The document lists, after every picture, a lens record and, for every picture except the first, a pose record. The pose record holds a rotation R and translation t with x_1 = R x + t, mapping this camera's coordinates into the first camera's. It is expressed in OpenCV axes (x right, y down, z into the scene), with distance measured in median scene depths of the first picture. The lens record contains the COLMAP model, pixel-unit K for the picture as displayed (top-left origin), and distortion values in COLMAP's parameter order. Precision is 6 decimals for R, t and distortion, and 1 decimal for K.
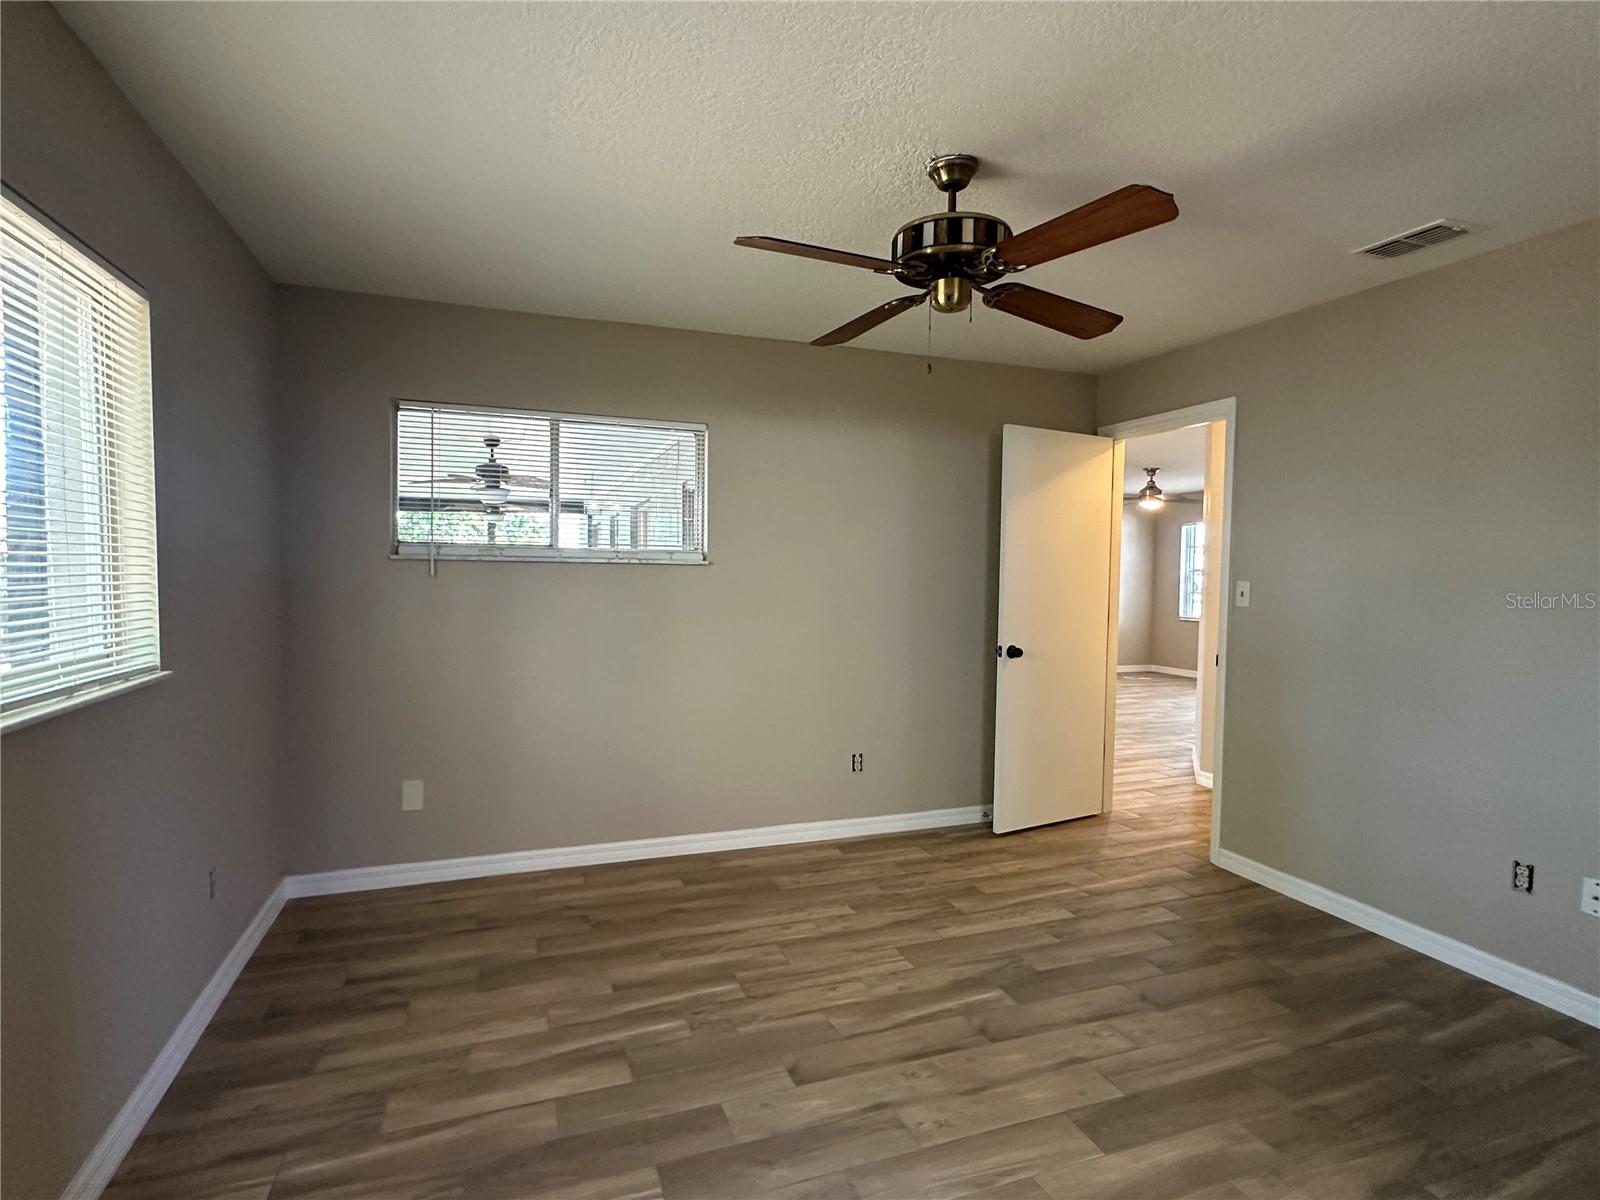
lens RADIAL K [[797.9, 0, 800.0], [0, 797.9, 600.0], [0, 0, 1]] dist [0.001379, -0.000186]
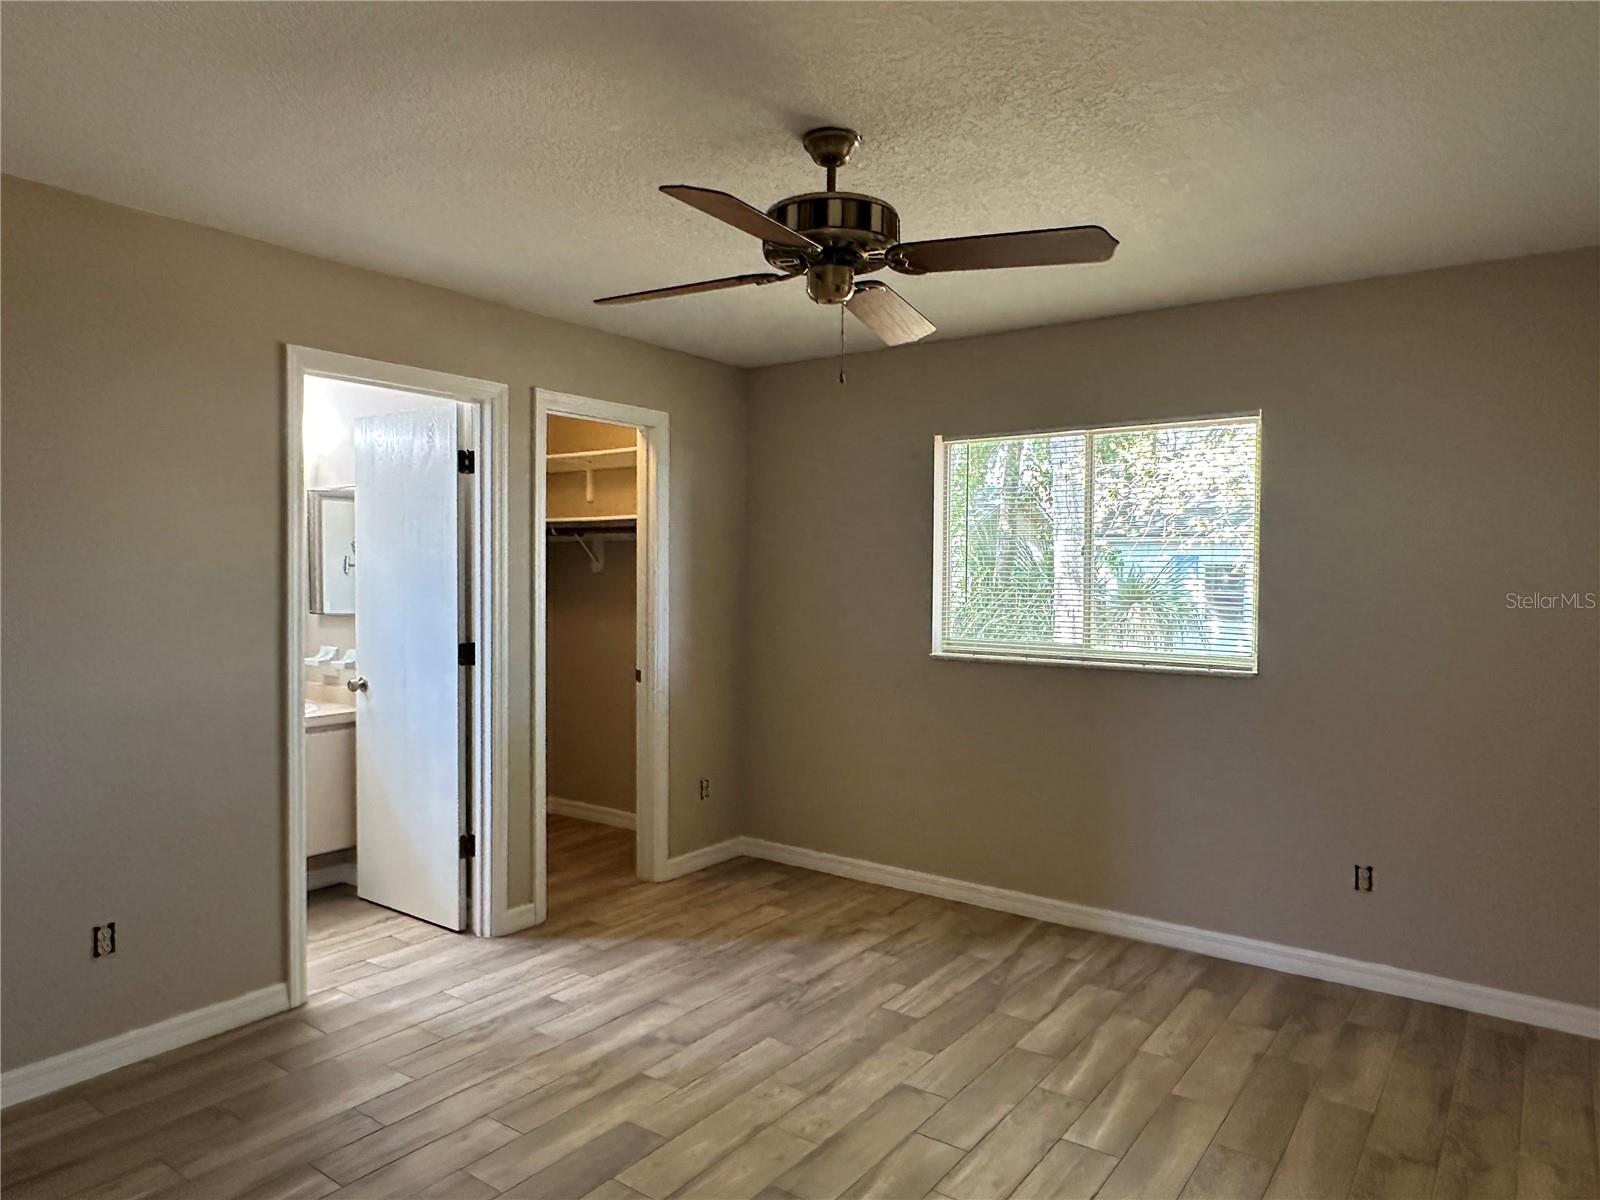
lens RADIAL K [[1028.9, 0, 800.0], [0, 1028.9, 600.0], [0, 0, 1]] dist [0.000967, -0.000527]
pose [[-0.825869, -0.006193, -0.563828, 0.835836], [-0.044474, 0.997540, 0.054186, -0.094066], [0.562105, 0.069826, -0.824113, 1.903659]]
